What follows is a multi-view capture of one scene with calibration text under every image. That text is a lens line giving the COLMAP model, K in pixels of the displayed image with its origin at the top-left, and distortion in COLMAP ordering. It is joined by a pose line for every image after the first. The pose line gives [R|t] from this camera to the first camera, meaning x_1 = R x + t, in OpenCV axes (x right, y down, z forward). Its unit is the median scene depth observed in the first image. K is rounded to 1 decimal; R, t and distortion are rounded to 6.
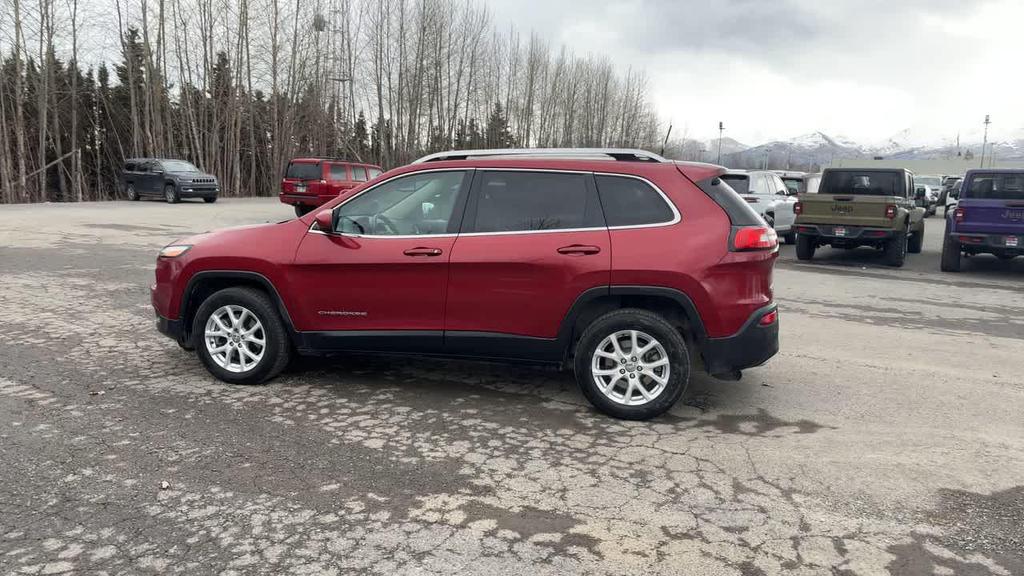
lens RADIAL K [[738.7, 0, 511.3], [0, 738.7, 284.7], [0, 0, 1]] dist [0.035956, -0.035816]
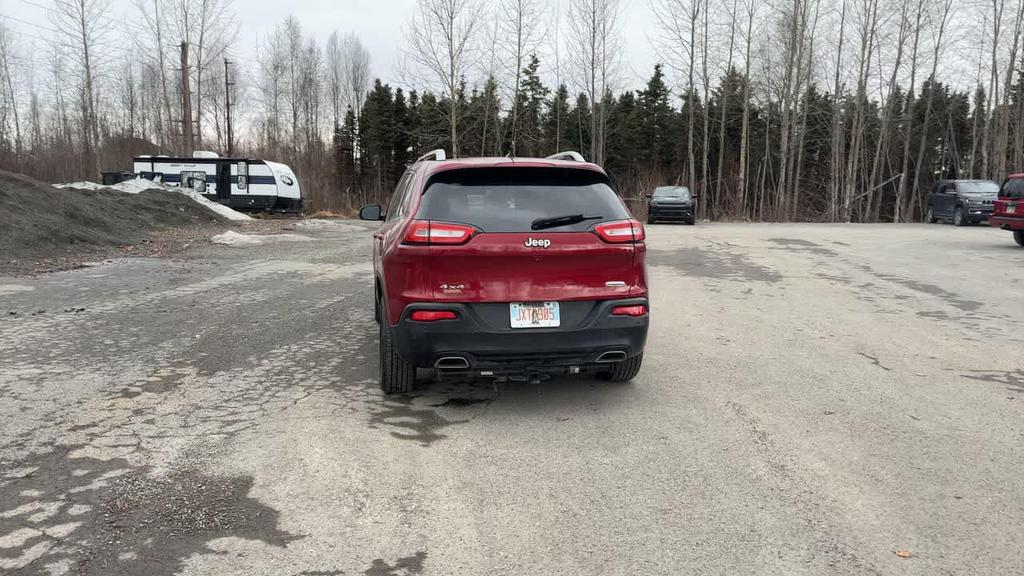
lens RADIAL K [[738.7, 0, 509.6], [0, 738.7, 287.6], [0, 0, 1]] dist [0.035956, -0.035816]
pose [[0.407597, 0.102967, -0.907338, 1.261915], [-0.131320, 0.989904, 0.053345, -0.057164], [0.903670, 0.097408, 0.417003, 0.697463]]
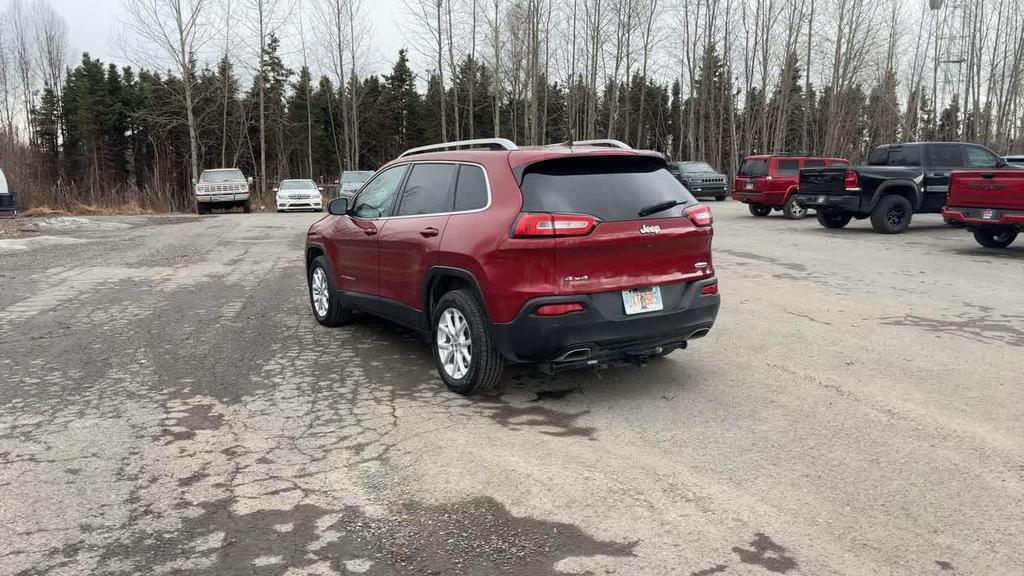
lens RADIAL K [[738.7, 0, 510.4], [0, 738.7, 288.3], [0, 0, 1]] dist [0.035956, -0.035816]
pose [[0.710854, 0.078317, -0.698966, 0.965203], [-0.074771, 0.996564, 0.035619, -0.011923], [0.699354, 0.026943, 0.714268, 0.291568]]
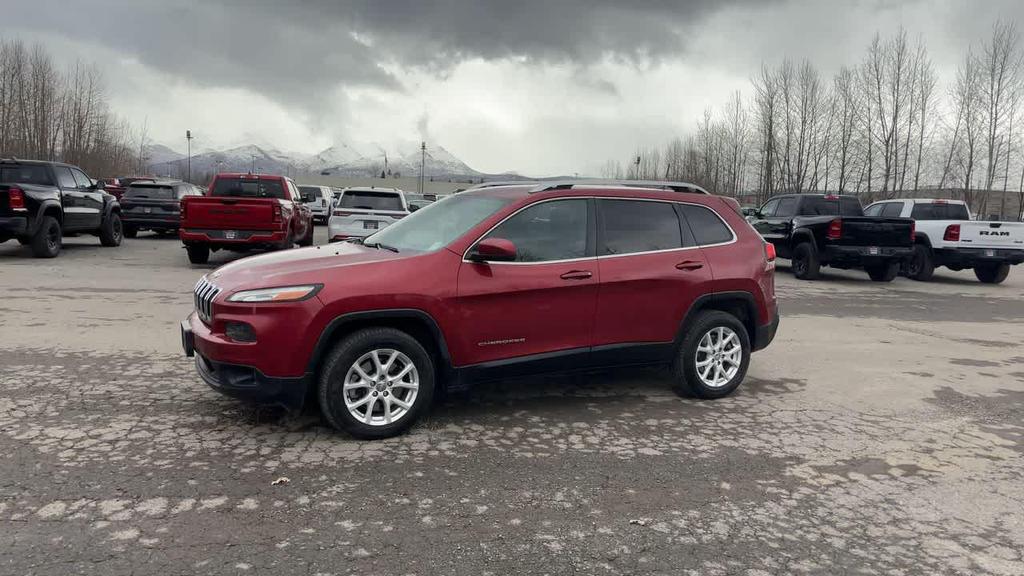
lens RADIAL K [[738.7, 0, 510.4], [0, 738.7, 287.7], [0, 0, 1]] dist [0.035956, -0.035816]
pose [[0.756406, -0.068182, 0.650539, -0.924599], [0.075664, 0.996997, 0.016517, -0.053288], [-0.649711, 0.036729, 0.759293, 0.267085]]
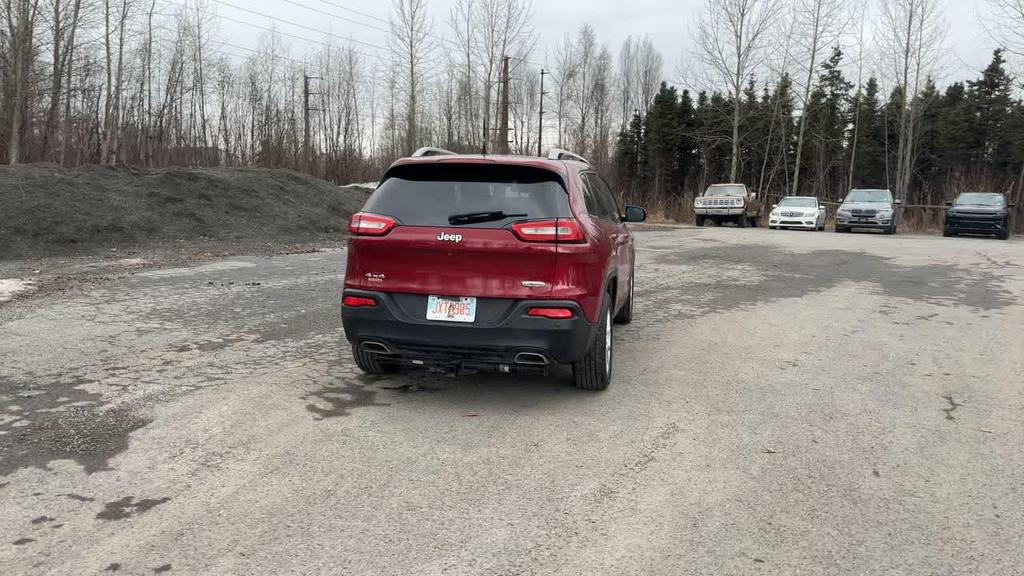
lens RADIAL K [[738.7, 0, 510.7], [0, 738.7, 287.7], [0, 0, 1]] dist [0.035956, -0.035816]
pose [[0.008410, 0.113184, -0.993538, 1.374741], [-0.167179, 0.979749, 0.110198, -0.124135], [0.985891, 0.165172, 0.027162, 1.188342]]
